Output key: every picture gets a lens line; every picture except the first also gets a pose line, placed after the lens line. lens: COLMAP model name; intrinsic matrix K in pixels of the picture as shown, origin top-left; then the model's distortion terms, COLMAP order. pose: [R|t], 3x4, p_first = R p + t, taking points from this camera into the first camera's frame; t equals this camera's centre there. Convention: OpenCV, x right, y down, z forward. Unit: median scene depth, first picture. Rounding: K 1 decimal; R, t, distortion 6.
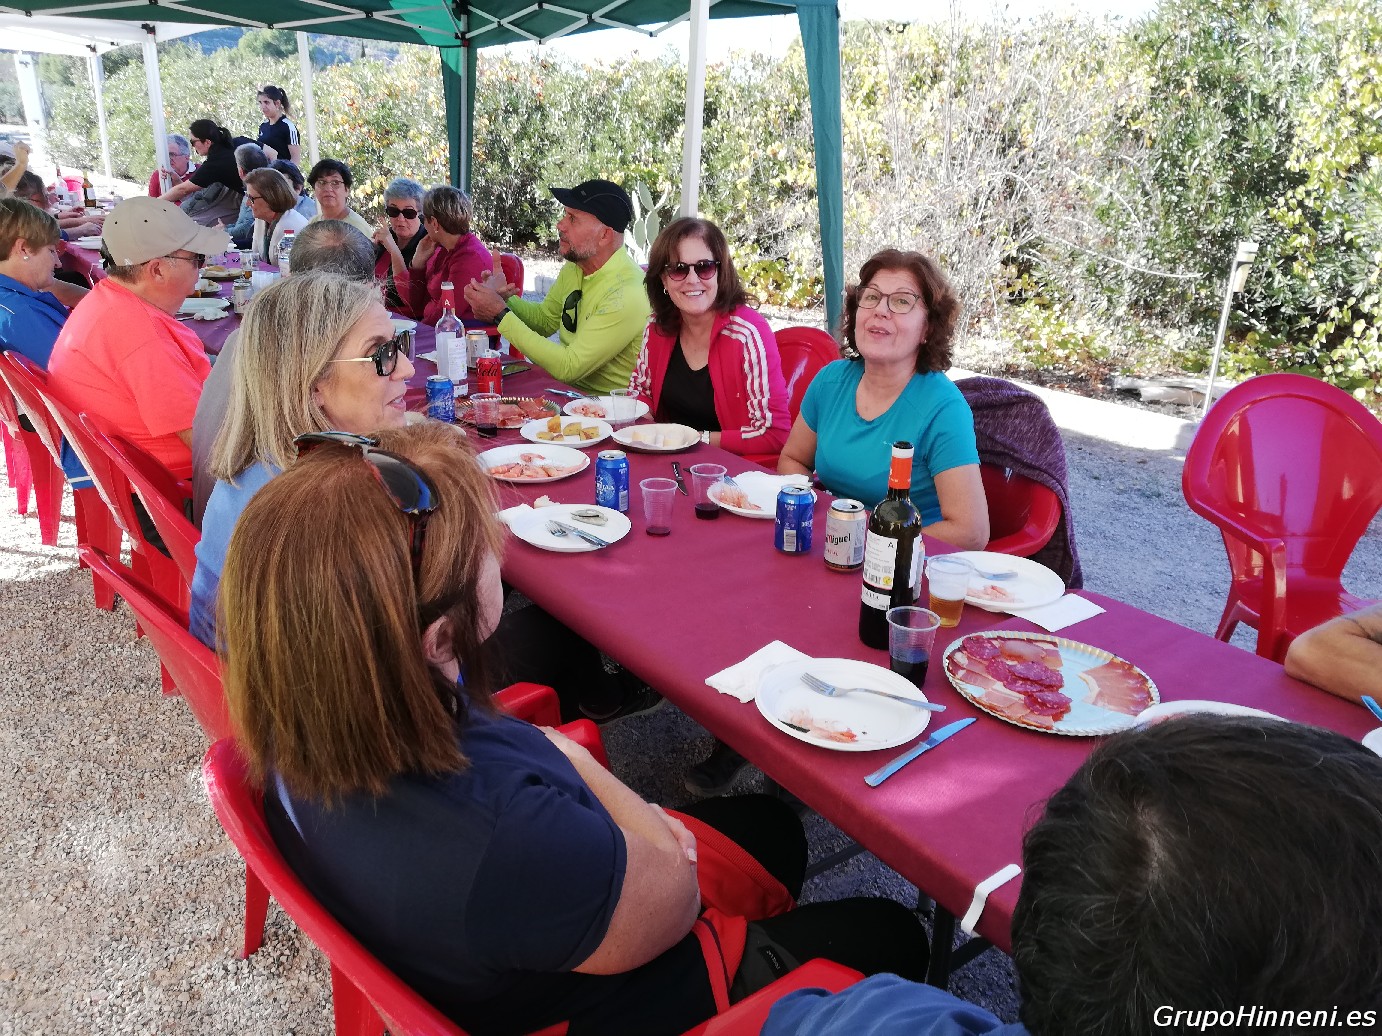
lens RADIAL K [[1039.2, 0, 676.6], [0, 1039.2, 530.3], [0, 0, 1]] dist [0.041982, -0.056695]
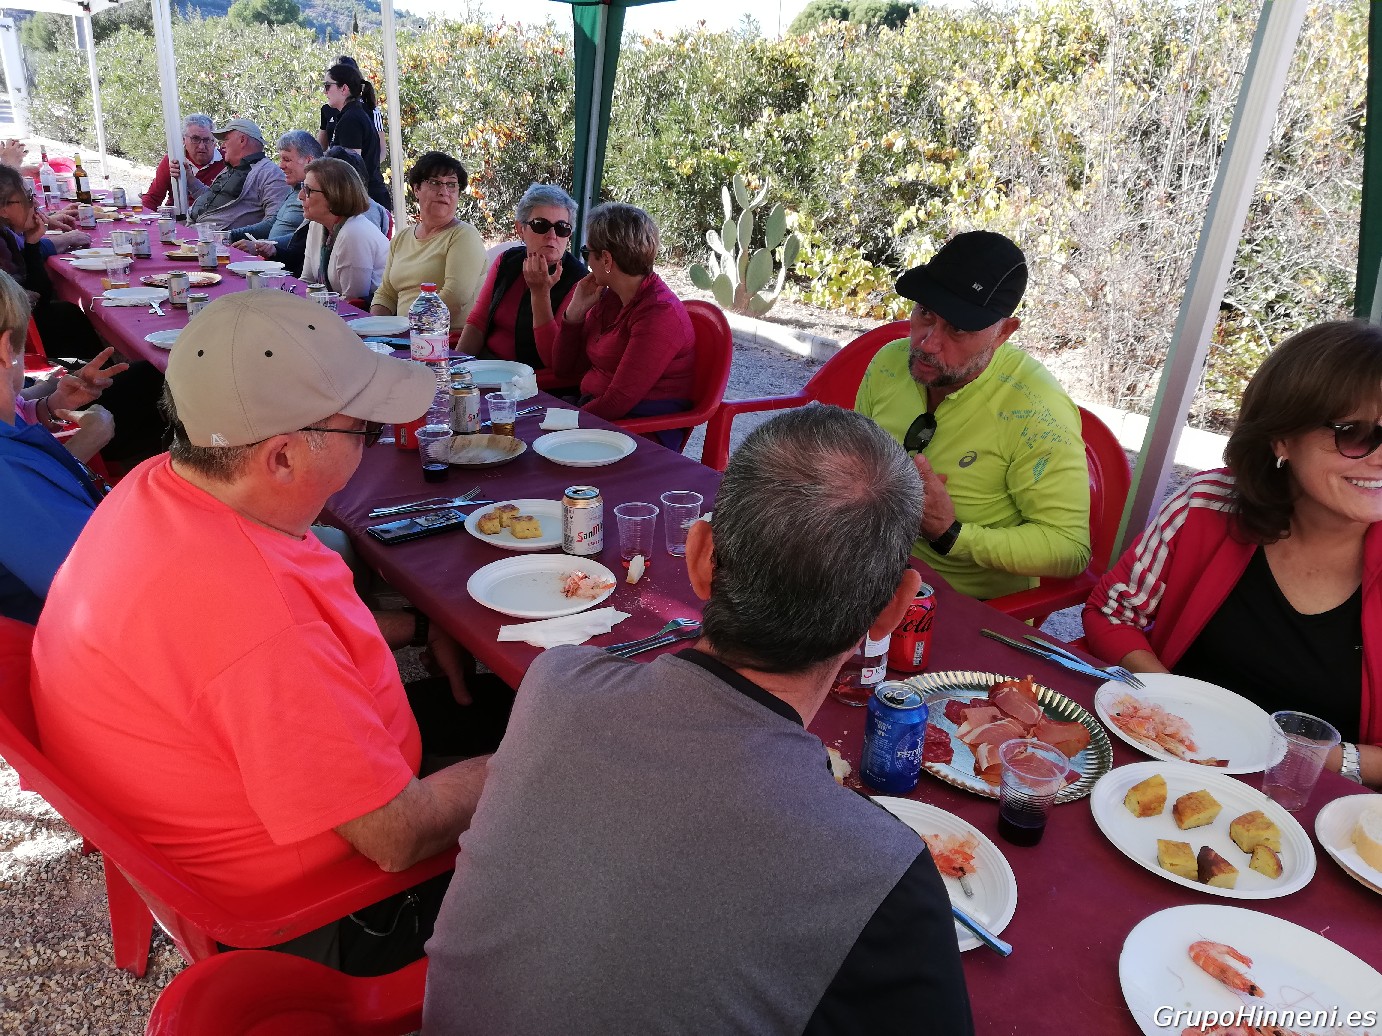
lens RADIAL K [[1039.2, 0, 683.1], [0, 1039.2, 514.6], [0, 0, 1]] dist [0.041982, -0.056695]
pose [[0.999781, 0.009153, 0.018838, -0.070596], [-0.009259, 0.999942, 0.005554, -0.048109], [-0.018786, -0.005727, 0.999807, 0.116518]]
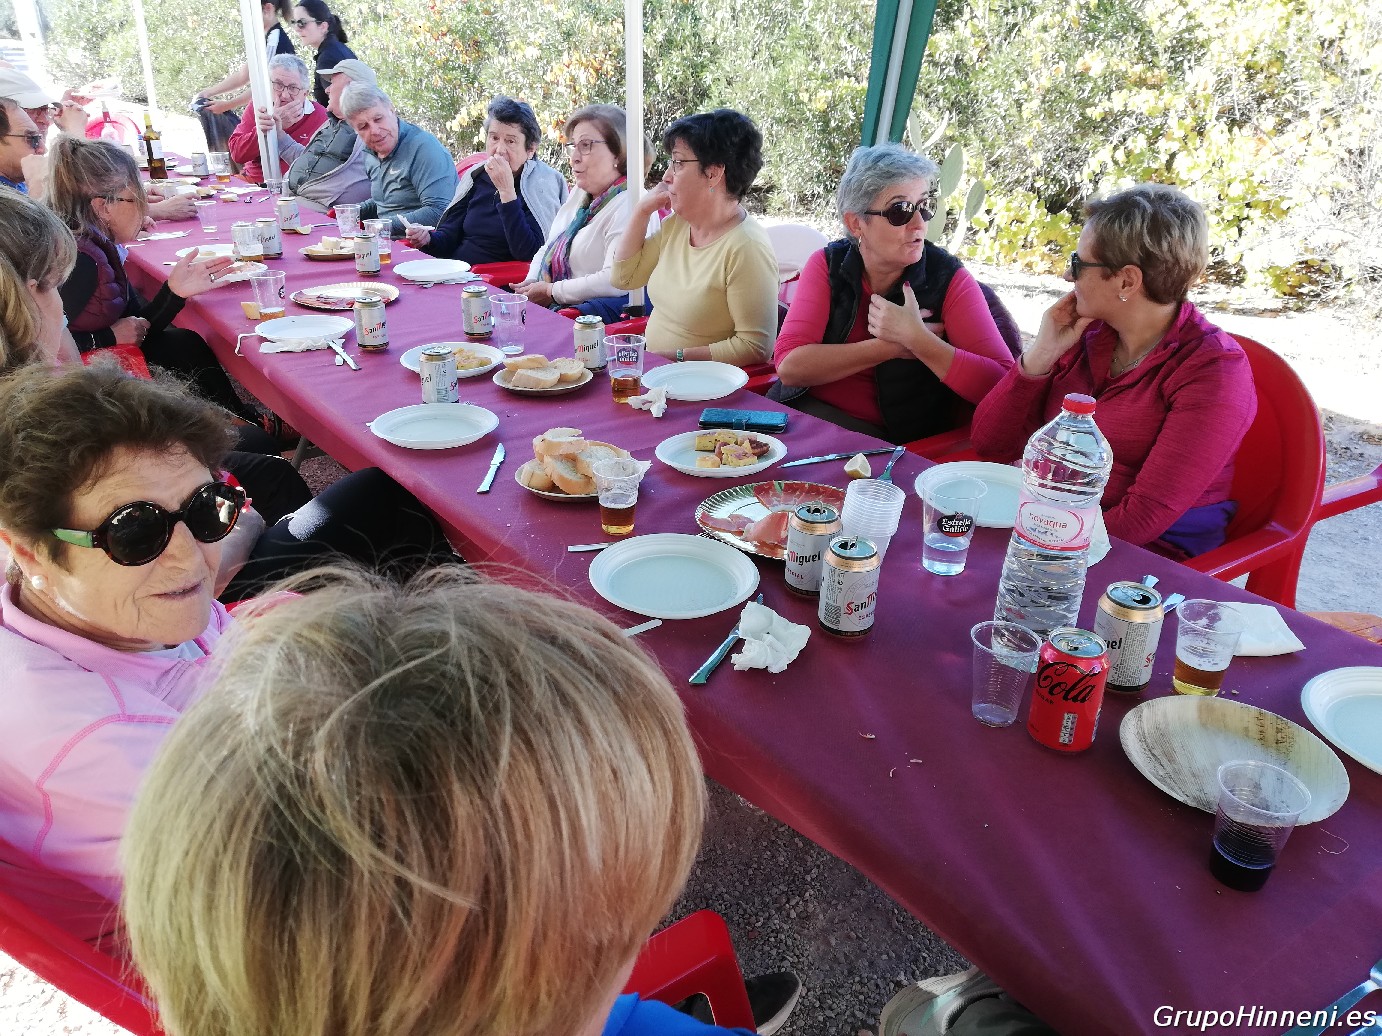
lens RADIAL K [[1039.2, 0, 702.4], [0, 1039.2, 519.5], [0, 0, 1]] dist [0.041982, -0.056695]
pose [[0.999832, -0.015864, 0.009169, -0.144450], [0.015198, 0.997528, 0.068609, -0.082944], [-0.010235, -0.068458, 0.997601, 0.210173]]
